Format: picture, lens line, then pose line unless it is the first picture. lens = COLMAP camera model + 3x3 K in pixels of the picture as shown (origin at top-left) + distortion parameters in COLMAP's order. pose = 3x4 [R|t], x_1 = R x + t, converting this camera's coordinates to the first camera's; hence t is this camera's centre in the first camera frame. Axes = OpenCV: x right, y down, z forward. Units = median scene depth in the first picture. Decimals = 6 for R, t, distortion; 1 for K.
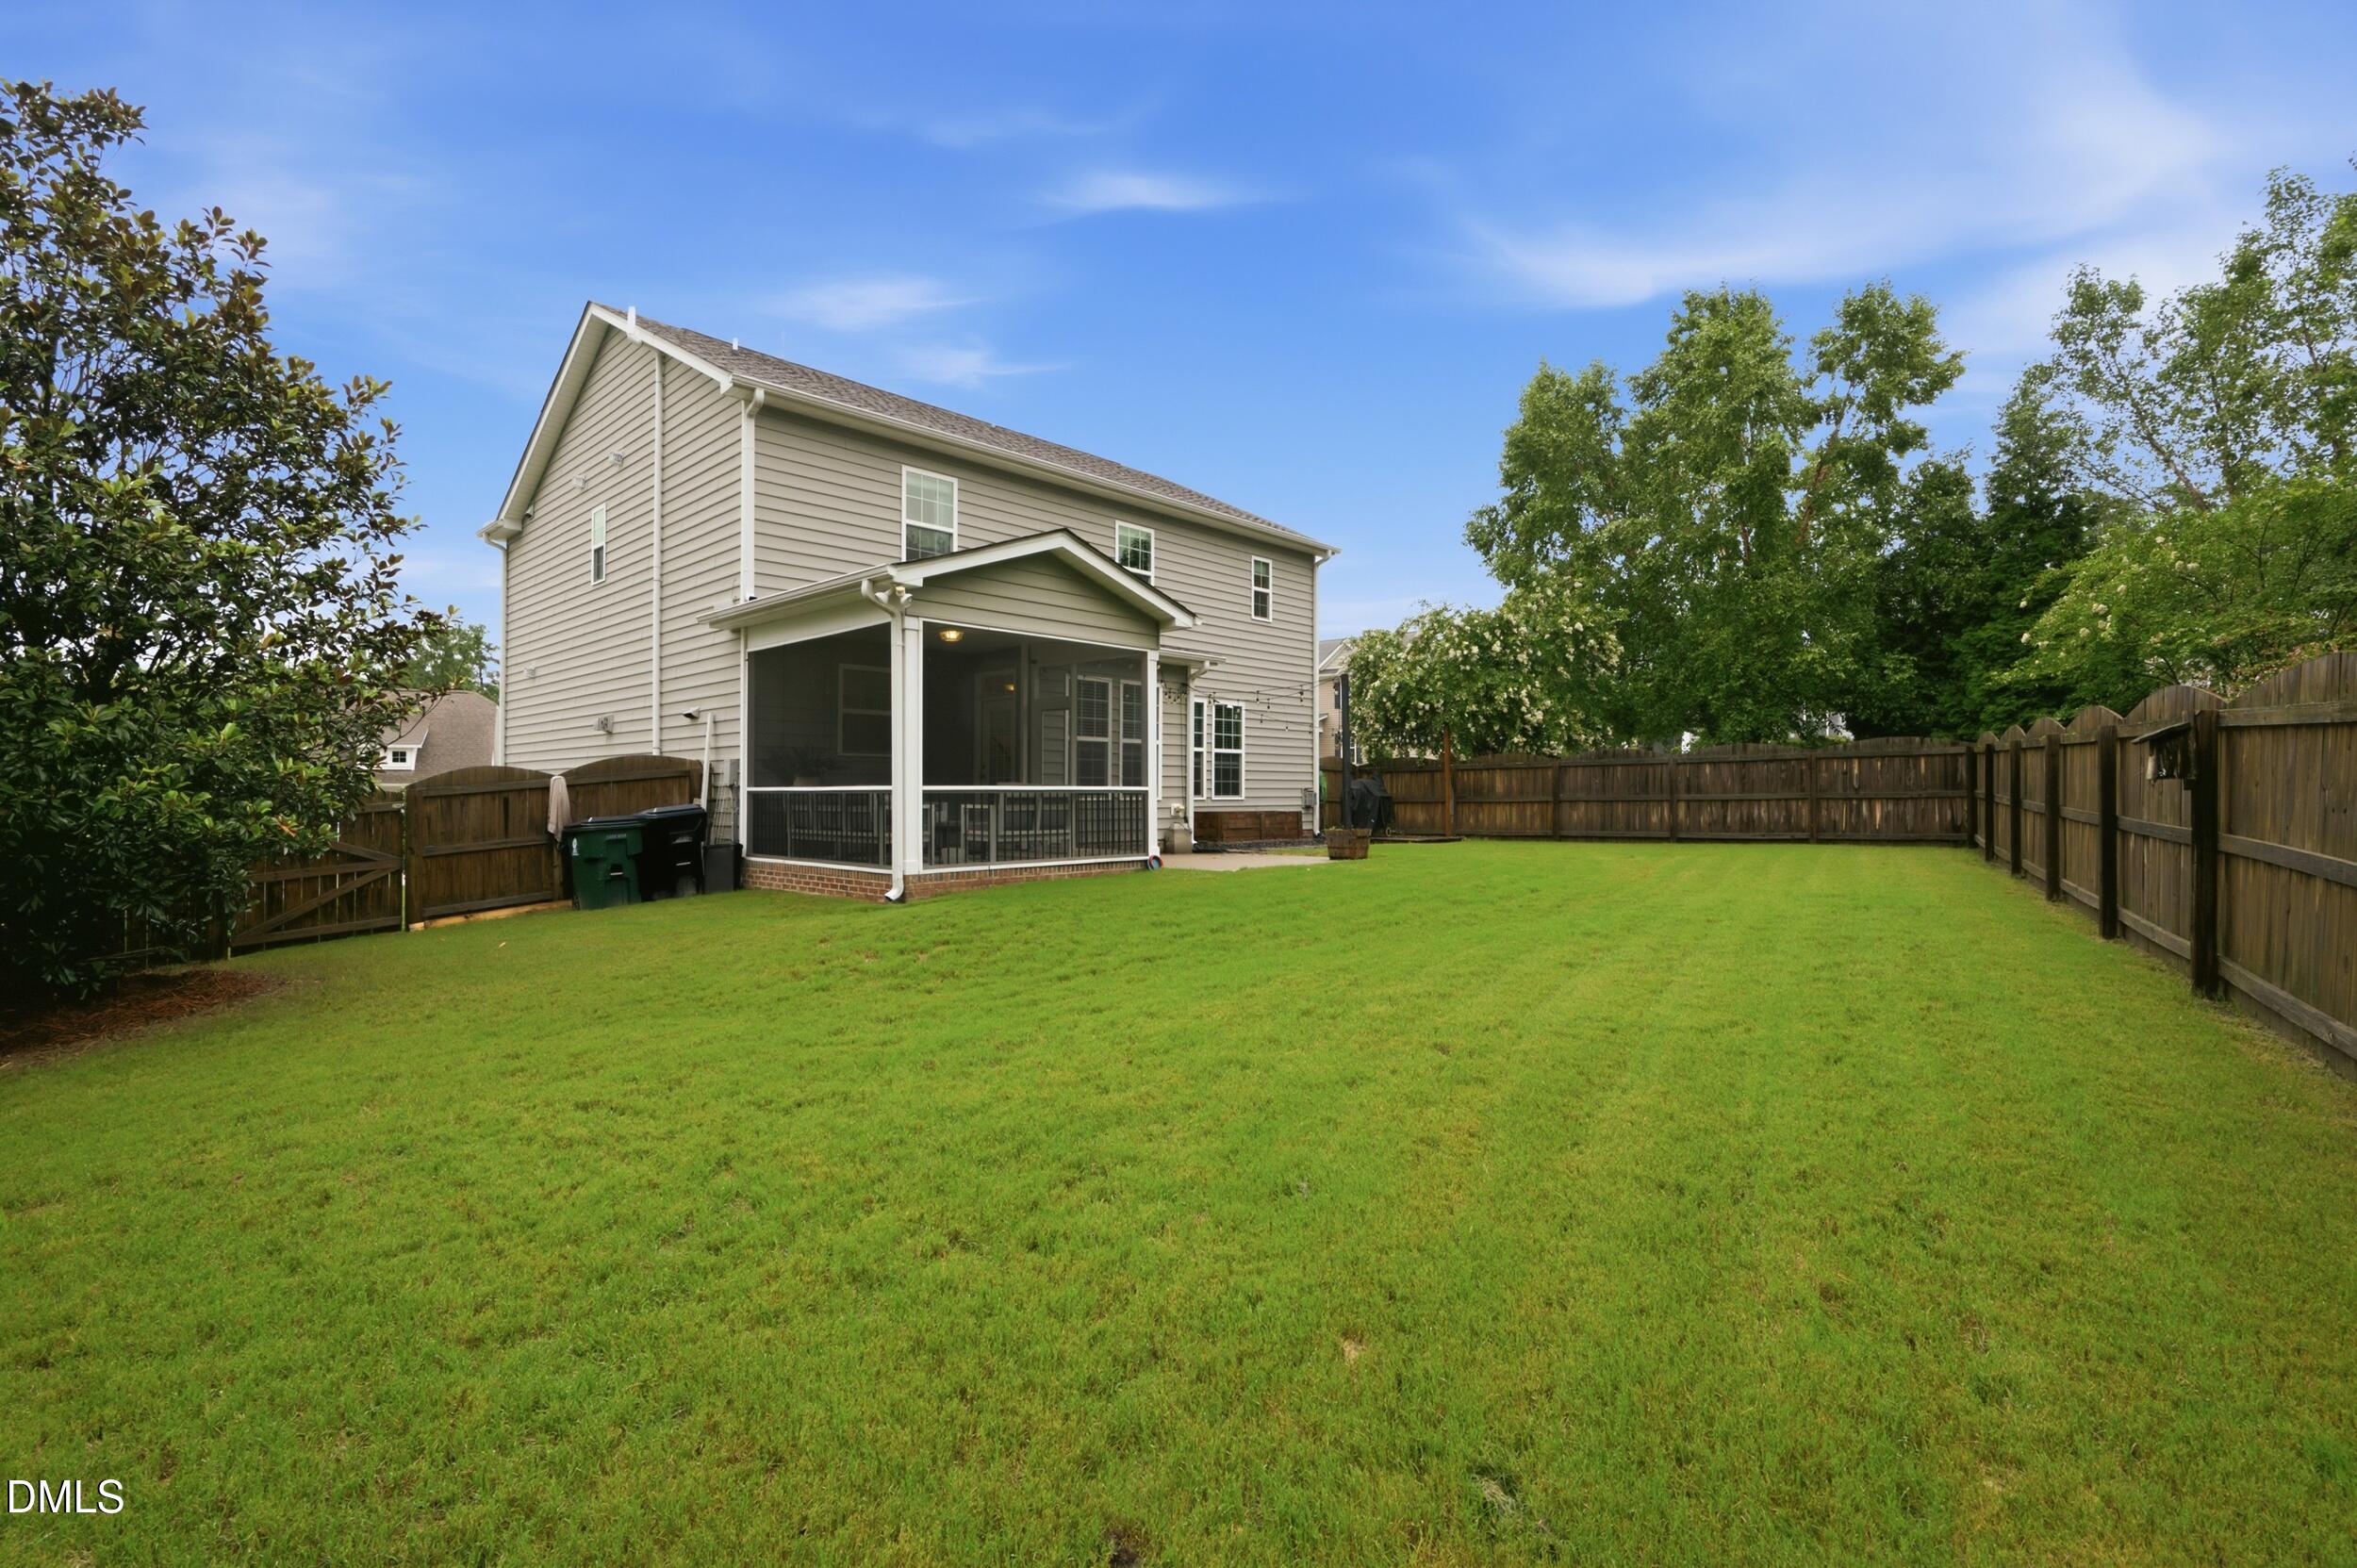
lens RADIAL K [[1071.6, 0, 1178.5], [0, 1071.6, 784.0], [0, 0, 1]] dist [-0.002283, -0.000272]
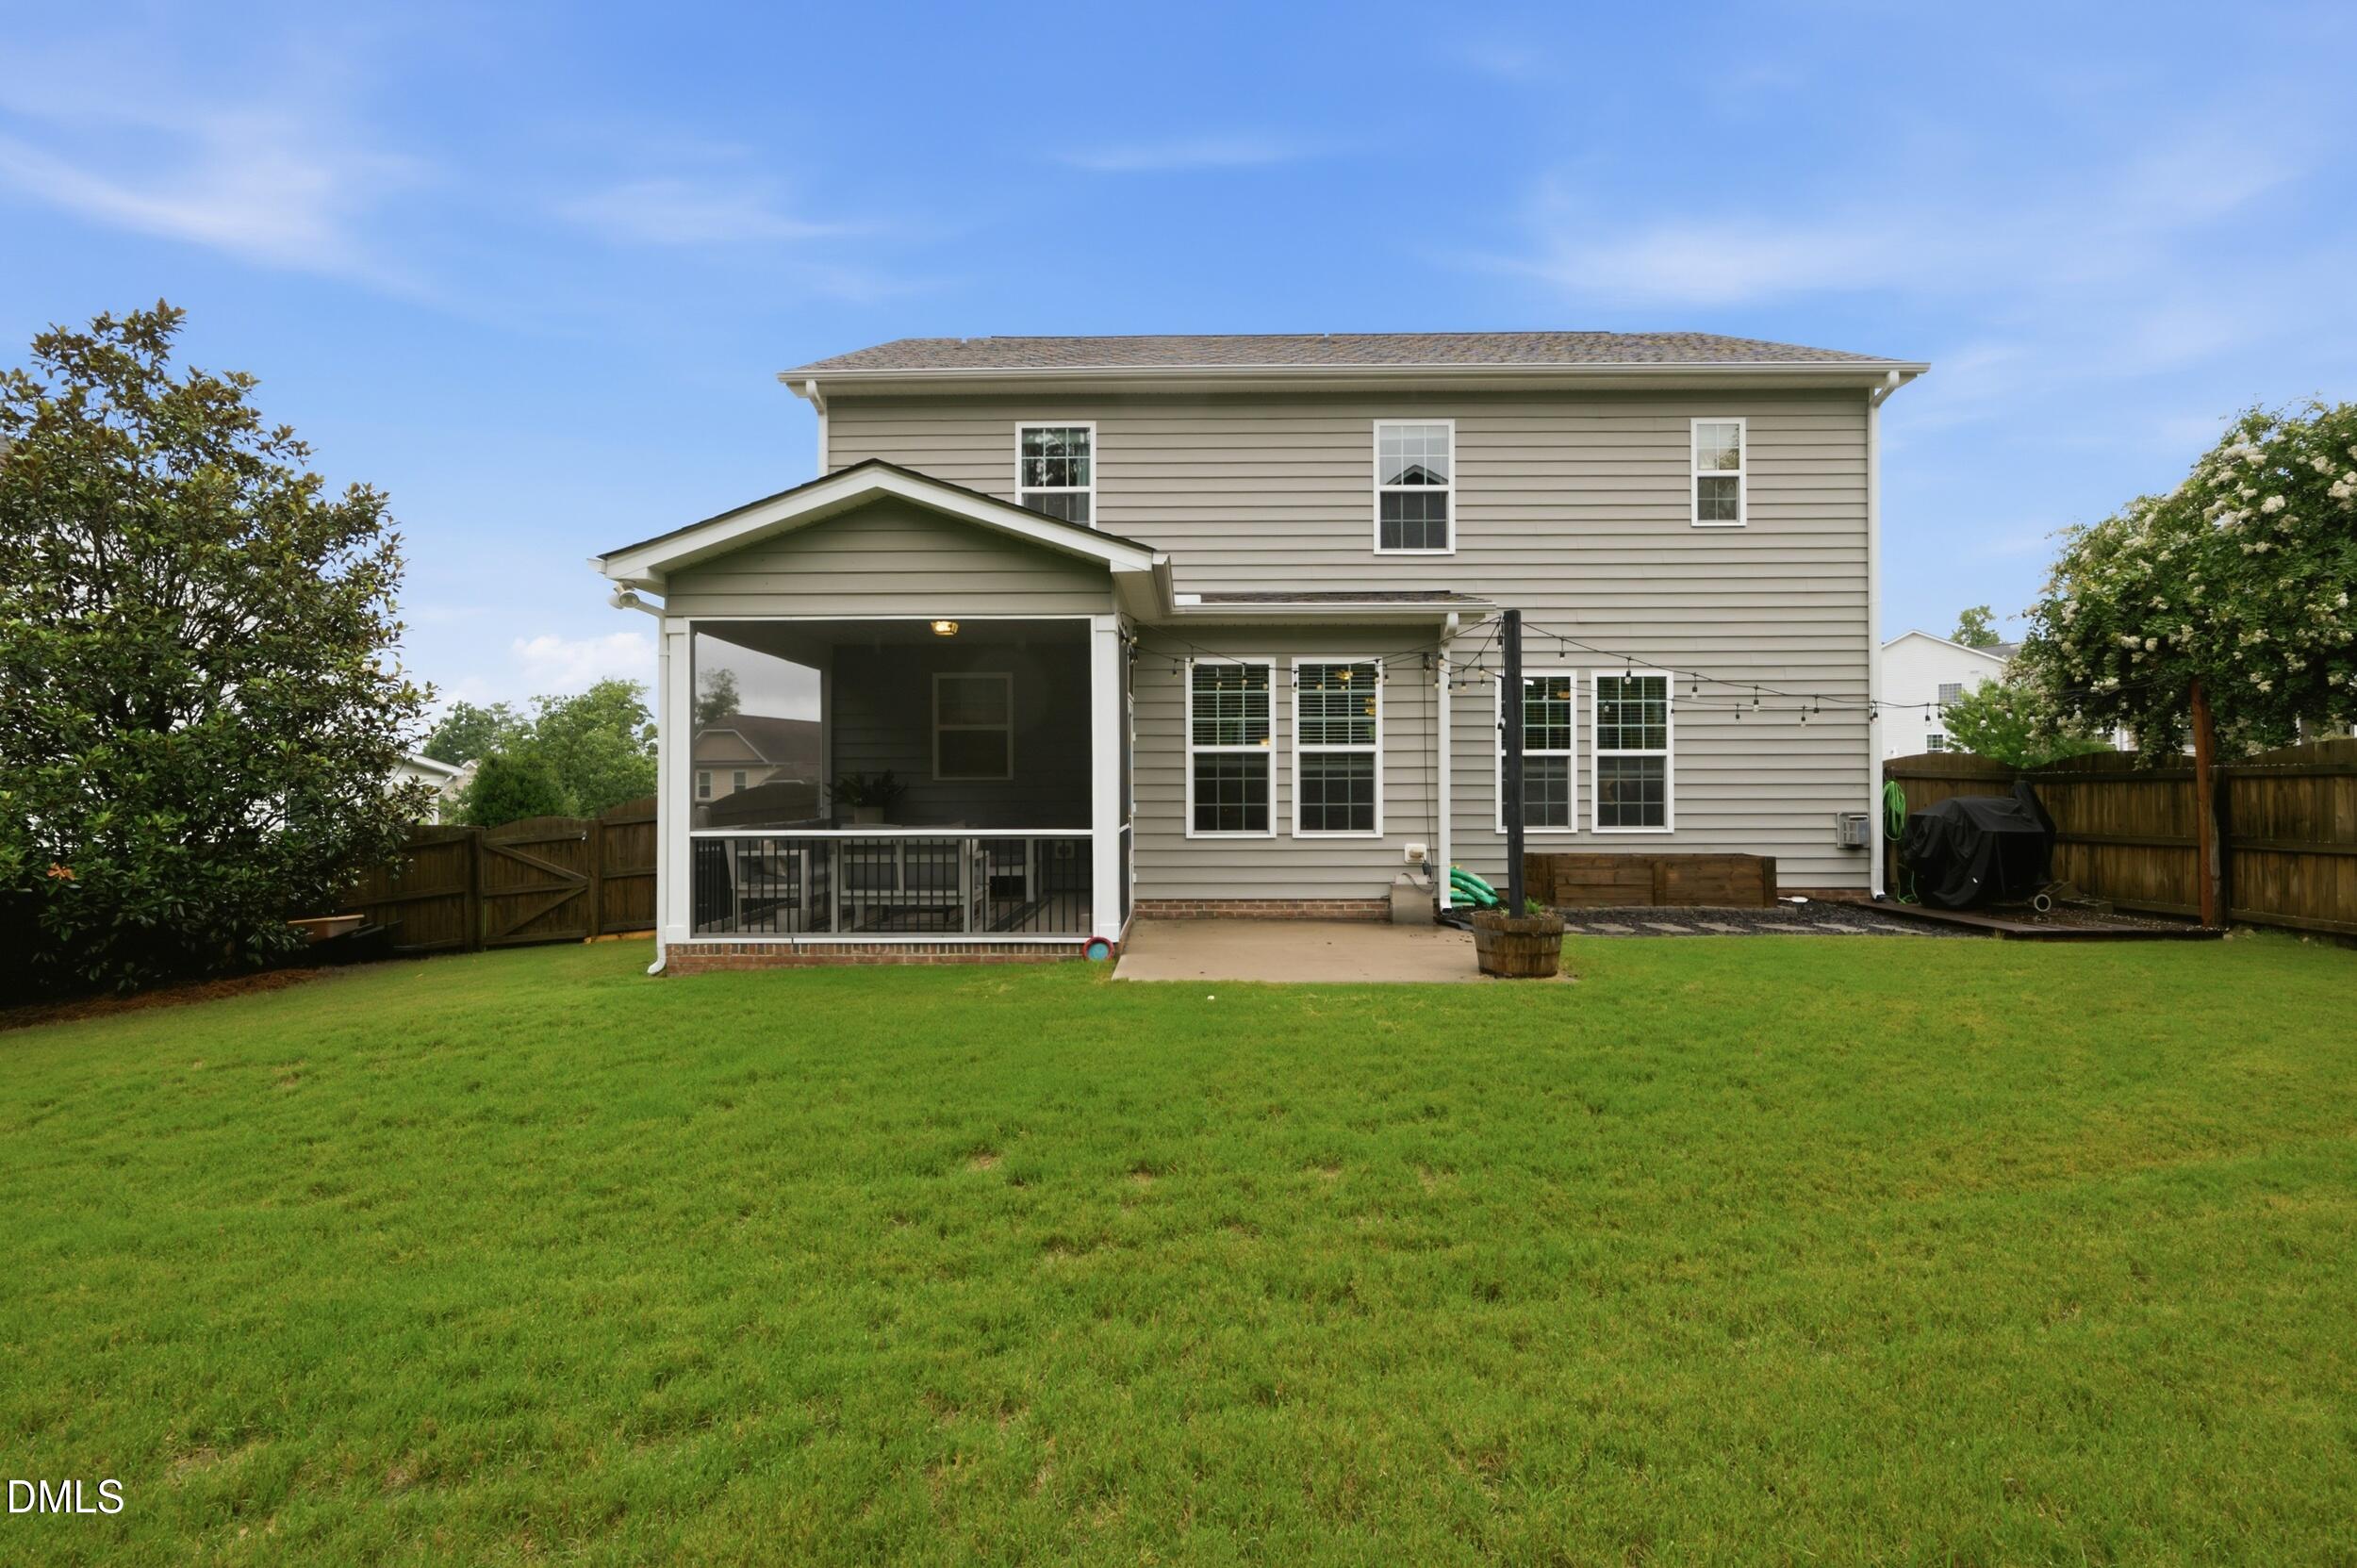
lens RADIAL K [[1071.6, 0, 1178.5], [0, 1071.6, 784.0], [0, 0, 1]] dist [-0.002283, -0.000272]
pose [[0.674909, -0.004109, -0.737890, 0.325385], [0.009634, 0.999948, 0.003243, -0.017896], [0.737838, -0.009298, 0.674913, 0.411582]]
